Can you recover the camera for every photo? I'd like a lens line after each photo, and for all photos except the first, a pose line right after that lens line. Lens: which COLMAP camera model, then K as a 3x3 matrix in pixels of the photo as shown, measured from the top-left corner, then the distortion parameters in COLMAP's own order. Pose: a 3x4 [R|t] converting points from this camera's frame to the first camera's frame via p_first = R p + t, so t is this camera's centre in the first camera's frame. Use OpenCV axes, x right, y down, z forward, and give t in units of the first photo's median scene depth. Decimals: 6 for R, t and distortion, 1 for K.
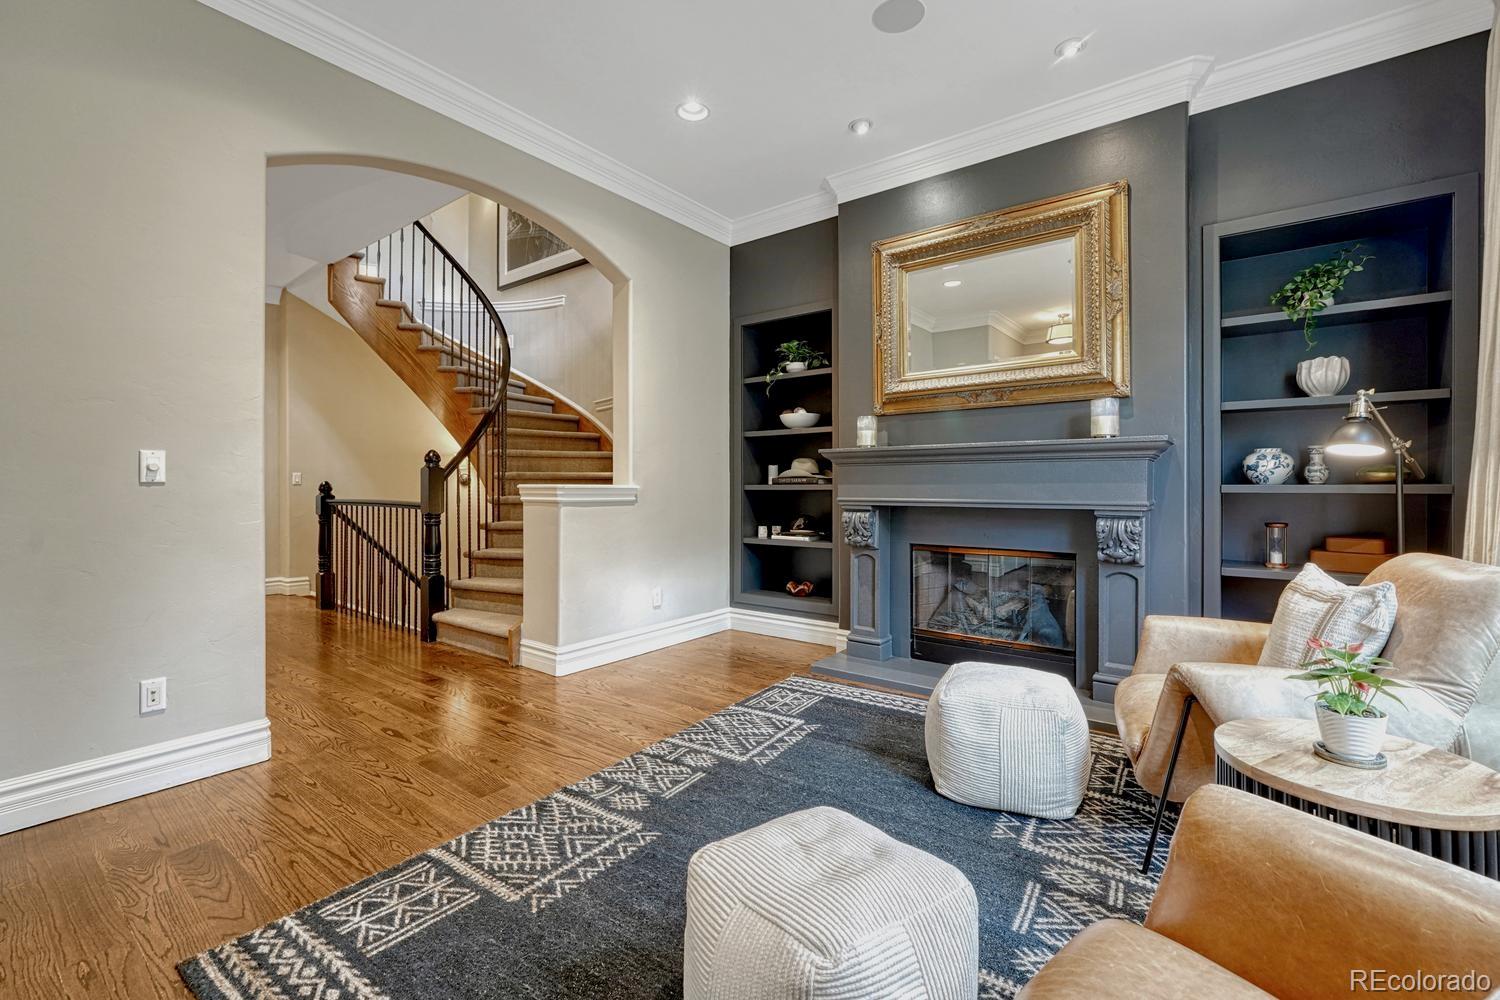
lens RADIAL K [[639.6, 0, 744.1], [0, 639.6, 501.3], [0, 0, 1]] dist [0.000852, 0.000150]
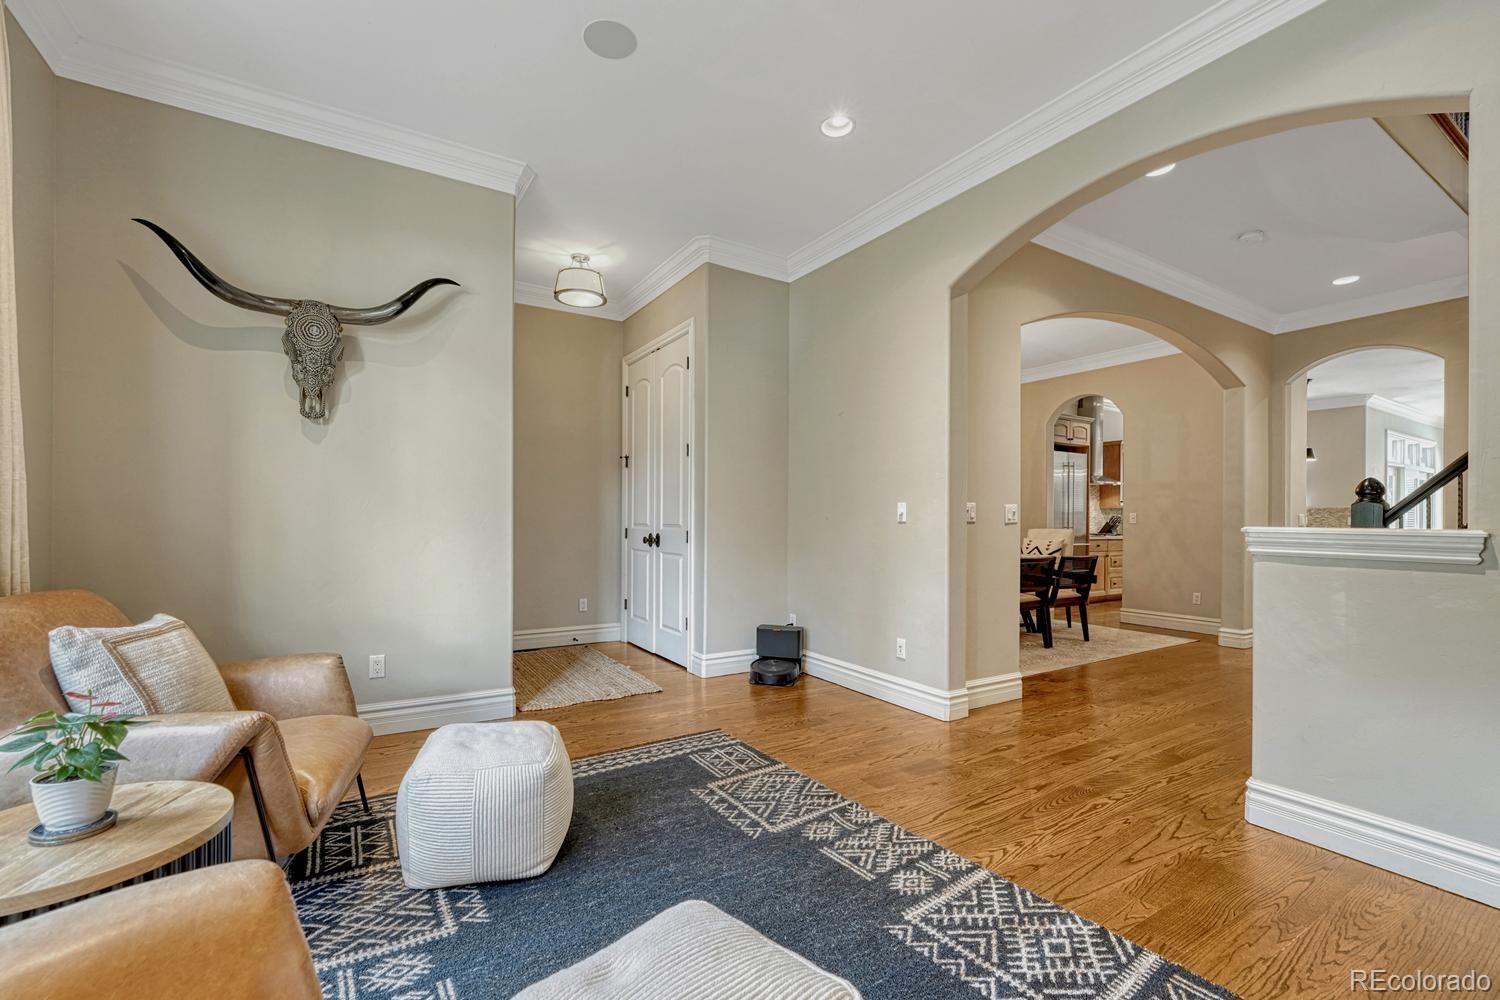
lens RADIAL K [[639.6, 0, 744.1], [0, 639.6, 501.3], [0, 0, 1]] dist [0.000852, 0.000150]
pose [[-0.347114, -0.031573, -0.937291, 0.818862], [-0.031222, 0.999268, -0.022098, -0.034046], [0.937303, 0.021594, -0.347846, 1.190331]]
